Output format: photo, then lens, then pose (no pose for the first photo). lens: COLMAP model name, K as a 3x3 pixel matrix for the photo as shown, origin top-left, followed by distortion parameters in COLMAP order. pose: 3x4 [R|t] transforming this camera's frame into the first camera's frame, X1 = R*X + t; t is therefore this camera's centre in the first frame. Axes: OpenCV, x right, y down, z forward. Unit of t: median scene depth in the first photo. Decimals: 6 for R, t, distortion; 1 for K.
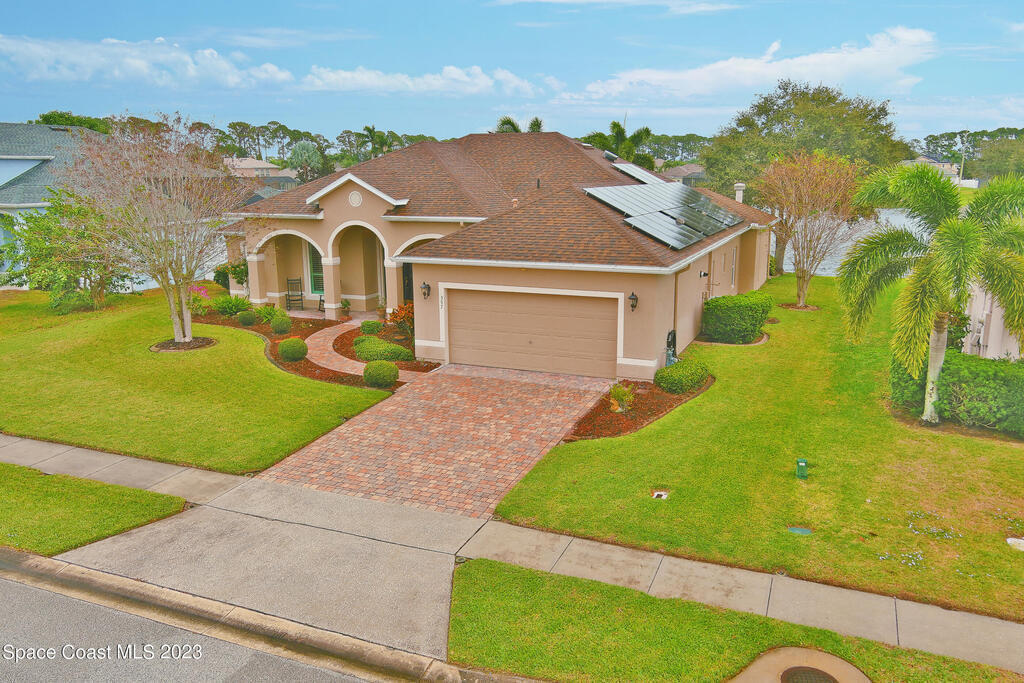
lens RADIAL K [[795.5, 0, 512.0], [0, 795.5, 341.5], [0, 0, 1]] dist [0.026877, -0.019041]
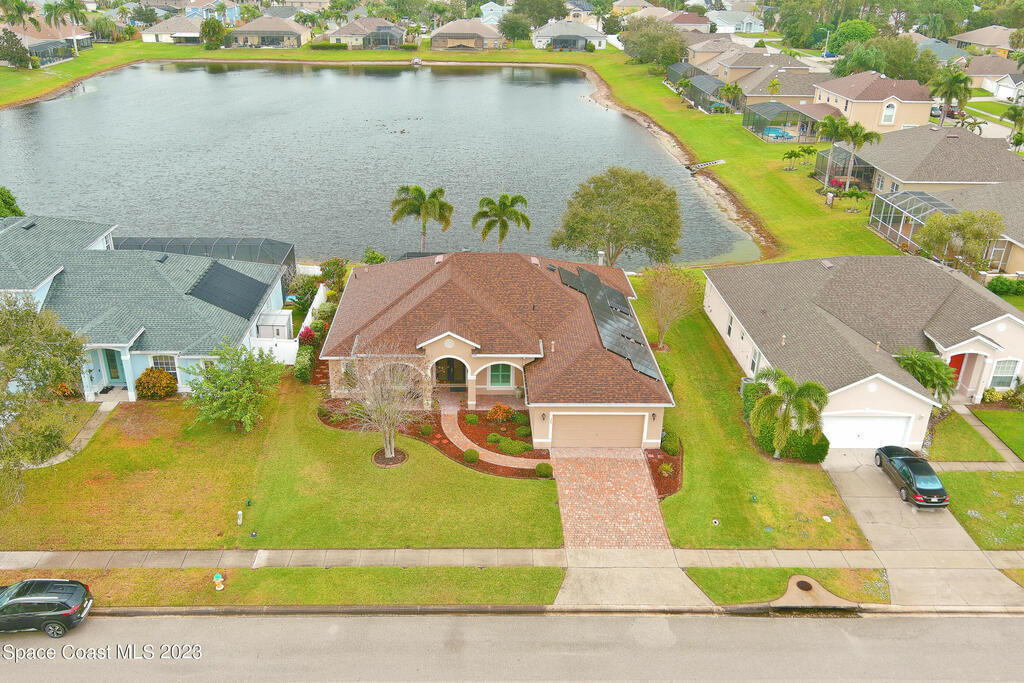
lens RADIAL K [[863.4, 0, 483.0], [0, 863.4, 340.7], [0, 0, 1]] dist [0.037206, -0.049844]
pose [[0.914769, -0.155183, 0.372982, -1.169218], [0.071884, 0.971069, 0.227722, -0.859881], [-0.397530, -0.181502, 0.899459, -0.928374]]
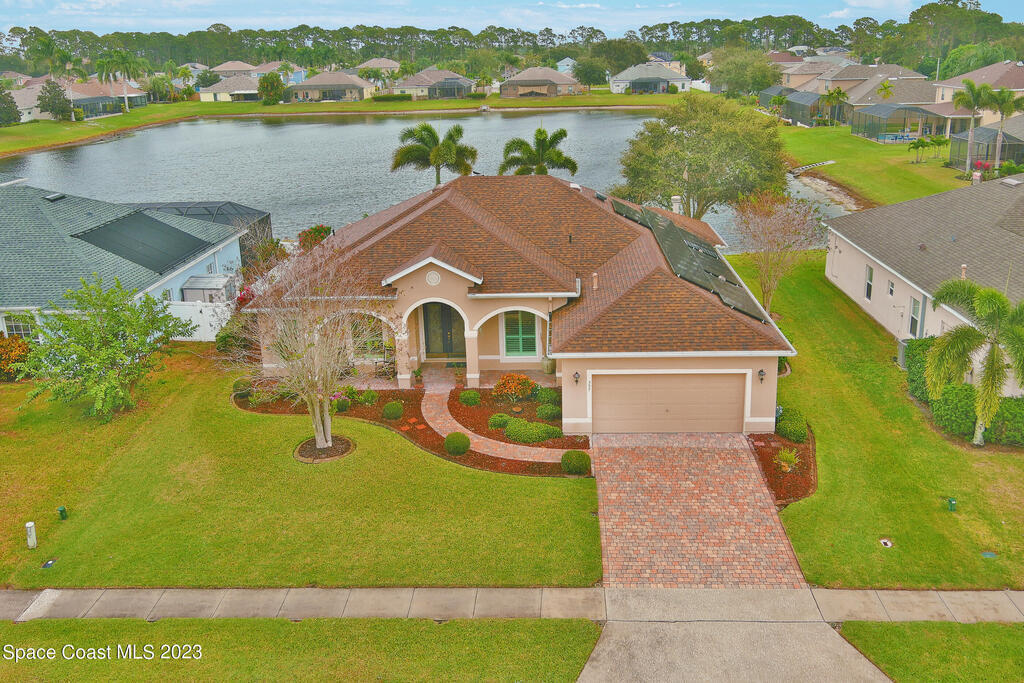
lens RADIAL K [[901.4, 0, 516.8], [0, 901.4, 304.3], [0, 0, 1]] dist [0.025702, -0.023416]
pose [[0.935492, -0.116760, 0.333500, -0.727024], [0.095866, 0.992294, 0.078496, -0.334502], [-0.340096, -0.041461, 0.939476, -0.243490]]
